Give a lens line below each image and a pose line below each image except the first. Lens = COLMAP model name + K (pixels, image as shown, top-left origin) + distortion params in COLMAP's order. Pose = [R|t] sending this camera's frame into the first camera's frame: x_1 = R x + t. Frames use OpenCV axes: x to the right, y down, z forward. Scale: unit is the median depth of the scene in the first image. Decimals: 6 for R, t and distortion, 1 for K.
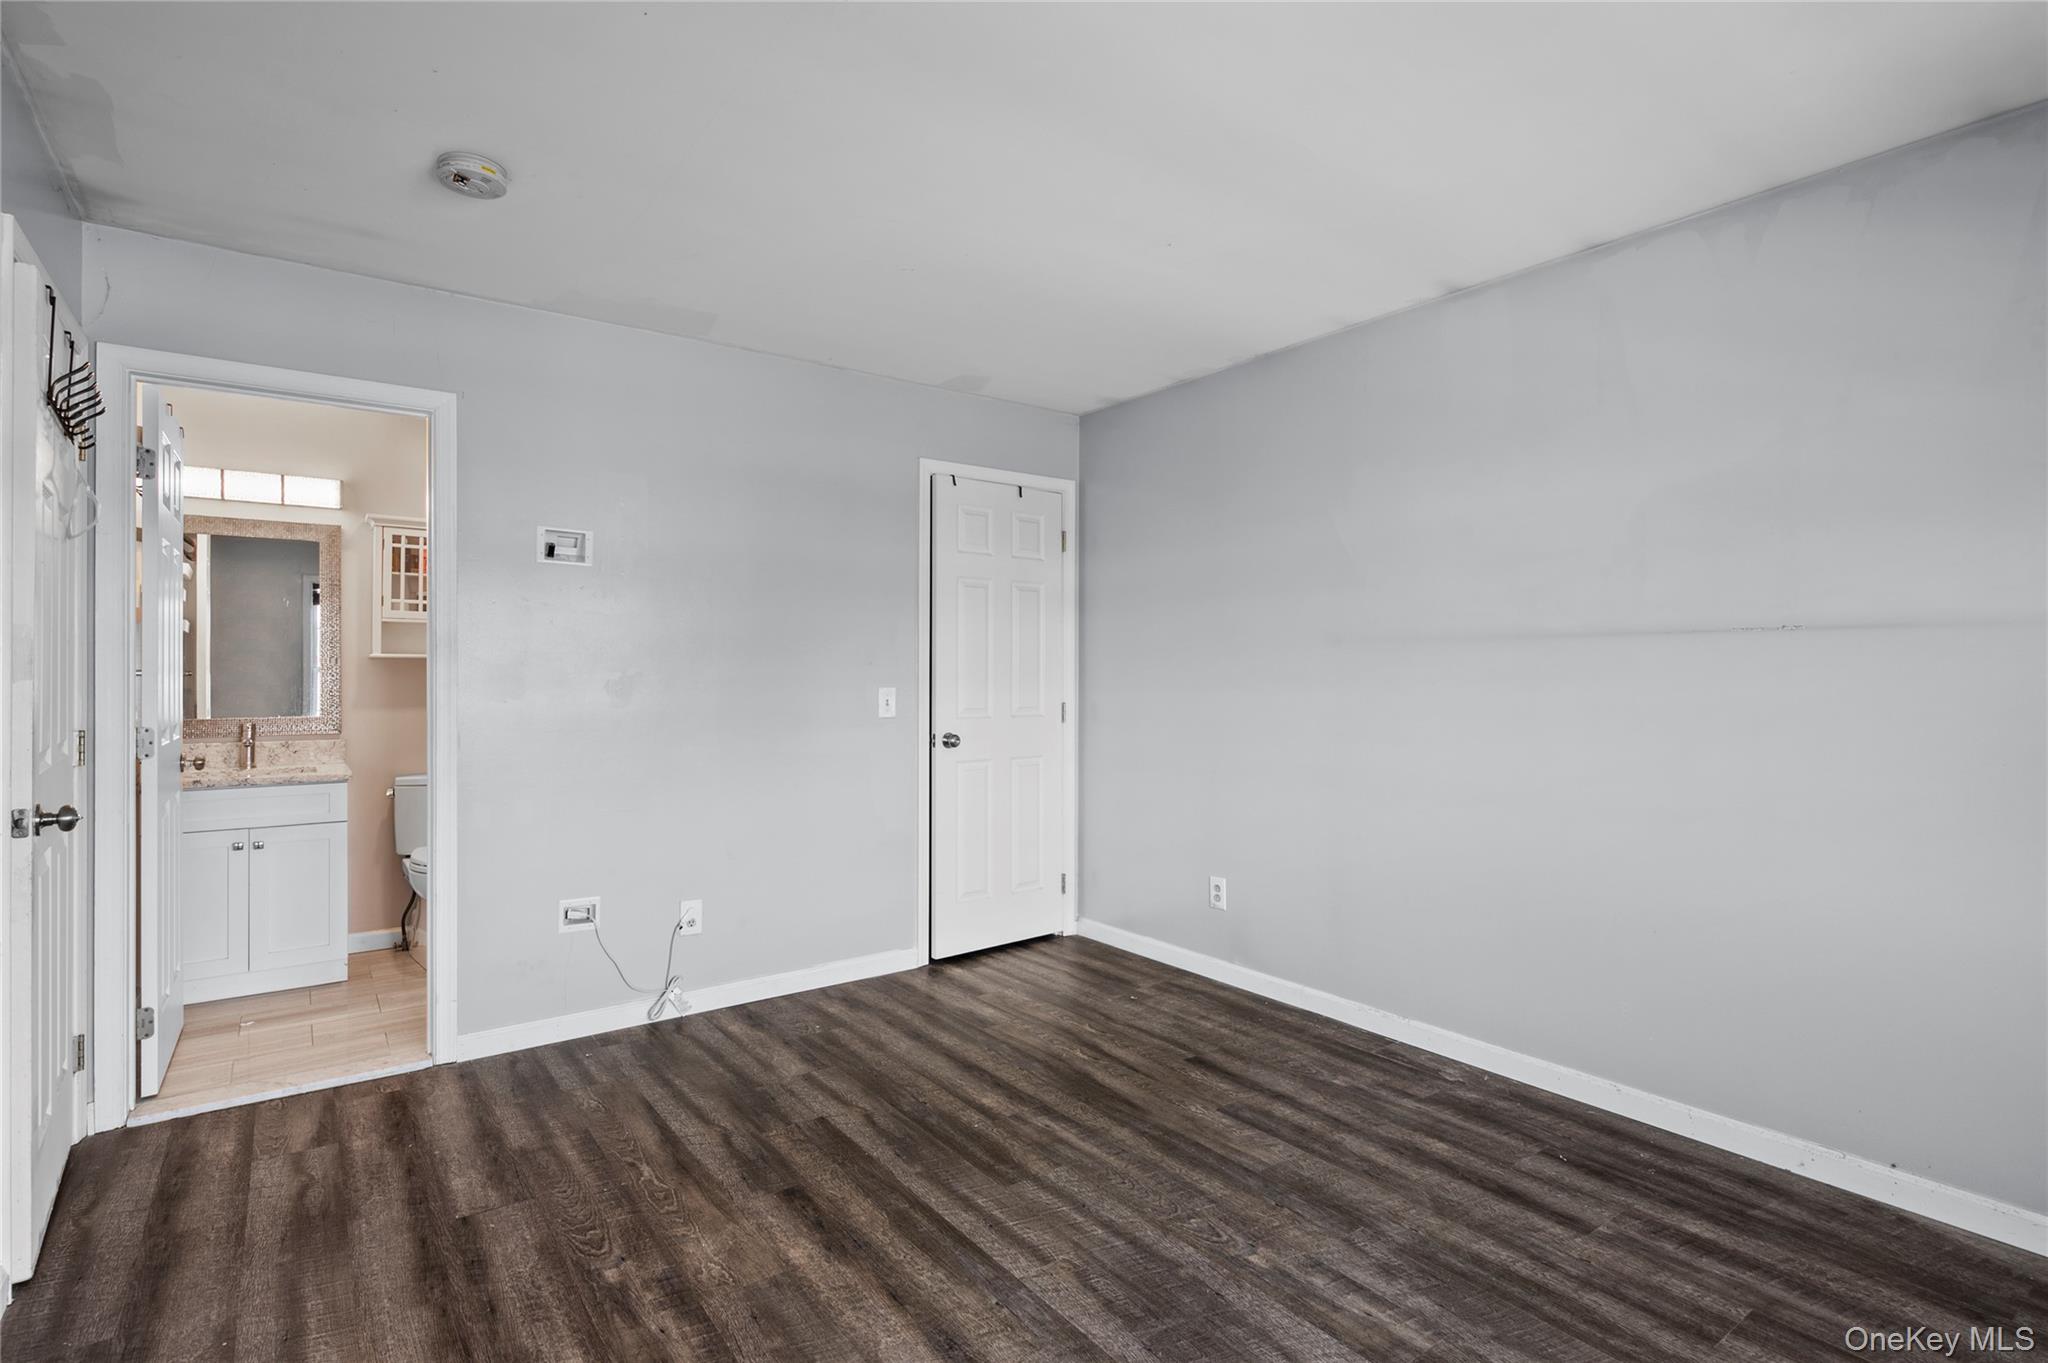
lens RADIAL K [[969.7, 0, 1016.2], [0, 969.7, 678.9], [0, 0, 1]] dist [0.000371, -0.000732]
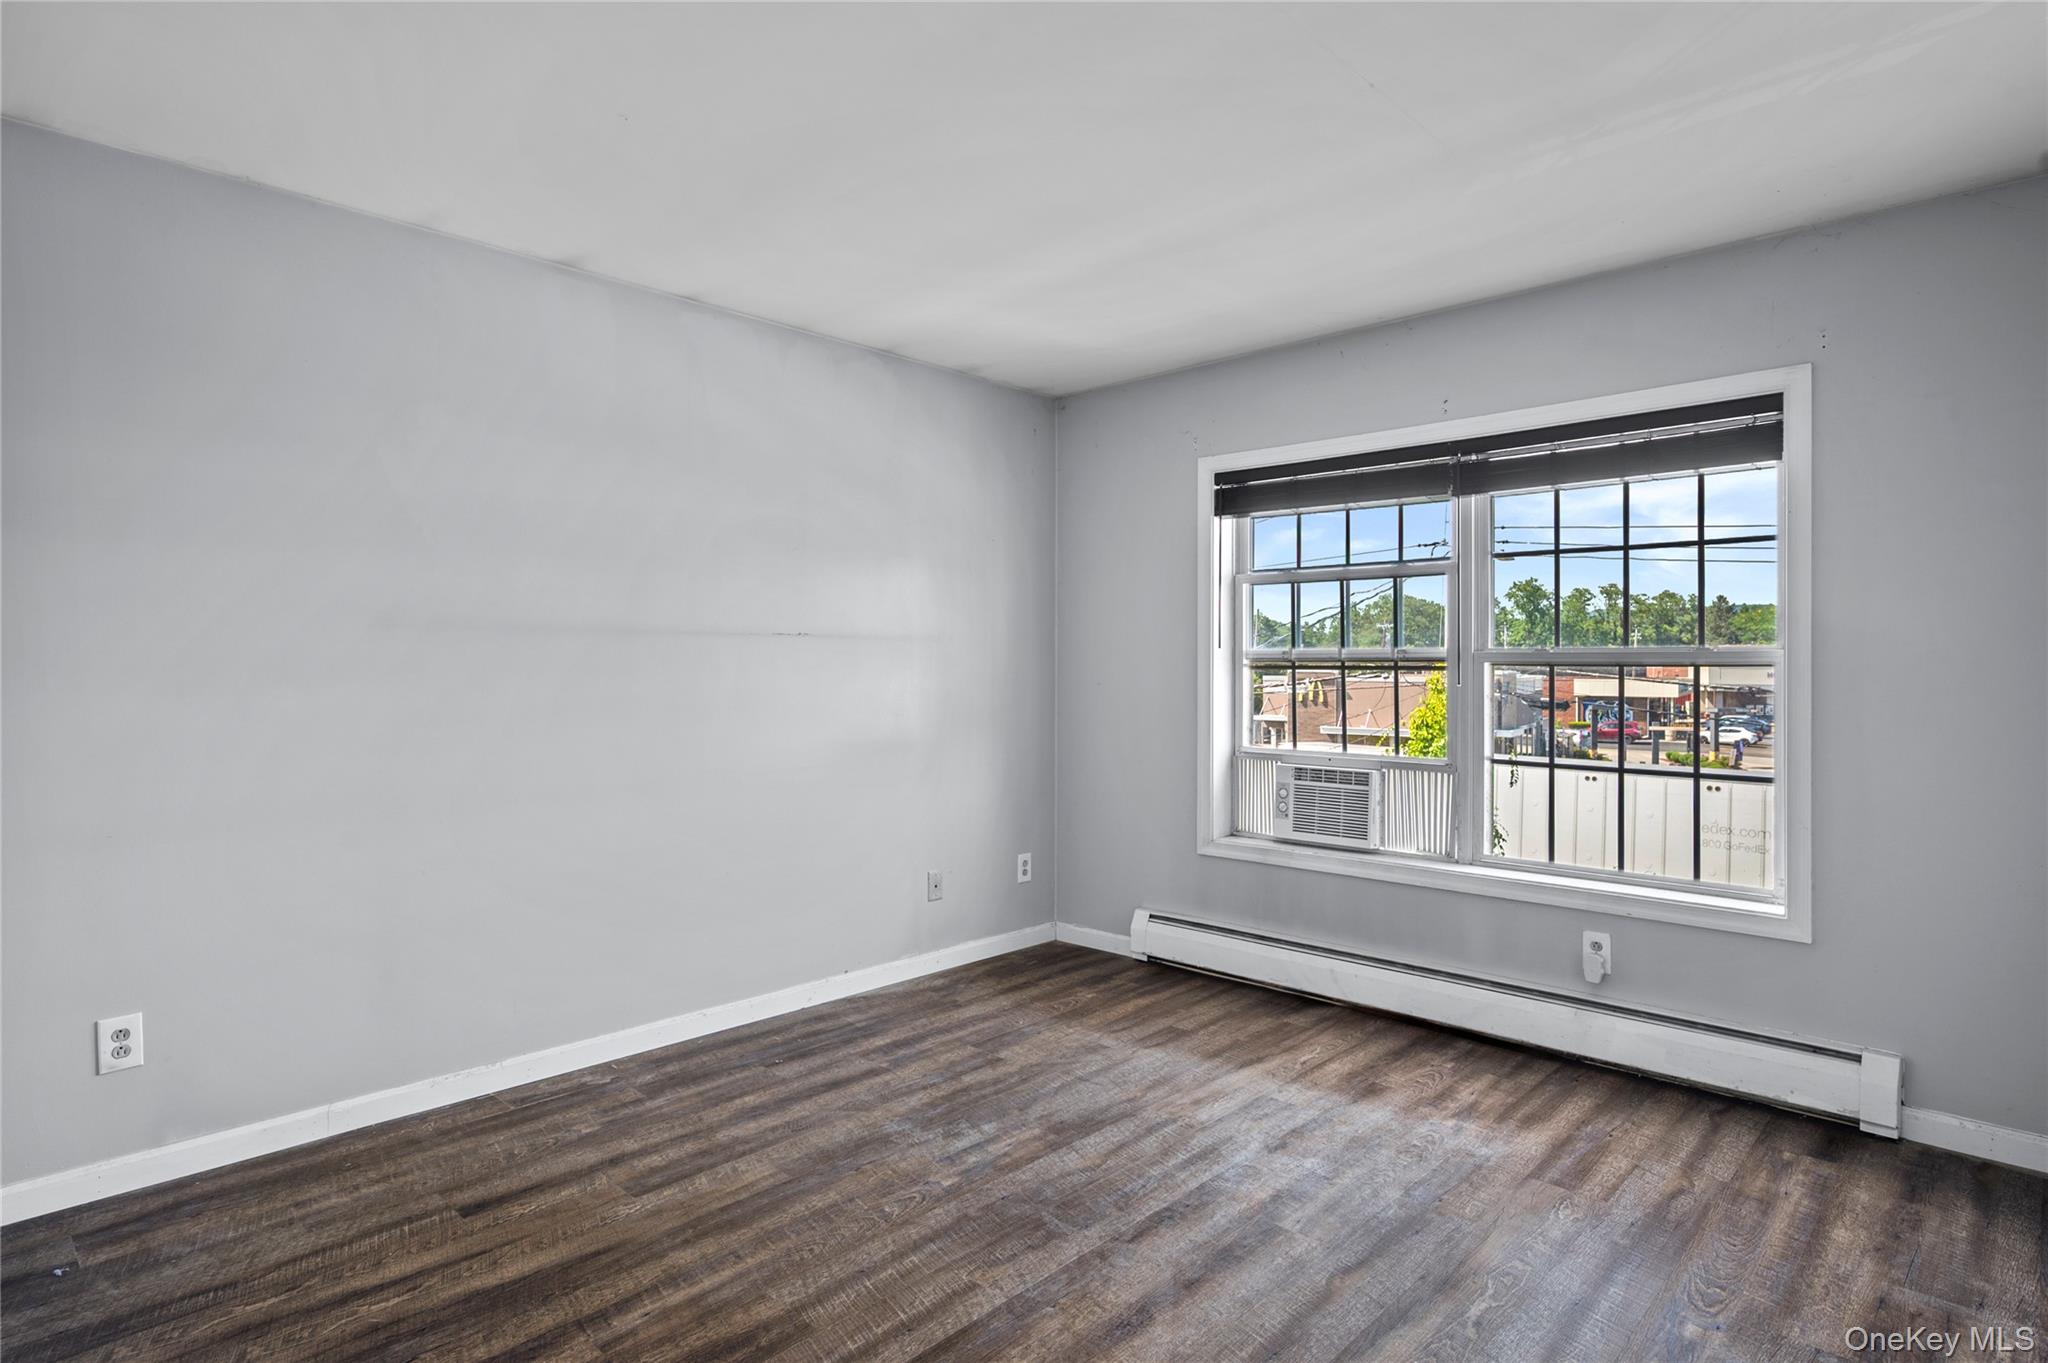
lens RADIAL K [[1075.8, 0, 1018.1], [0, 1075.8, 674.9], [0, 0, 1]] dist [-0.001245, -0.000595]
pose [[-0.159260, -0.009053, 0.987195, -0.783099], [0.004871, 0.999939, 0.009956, -0.007160], [-0.987225, 0.006394, -0.159206, 0.867053]]
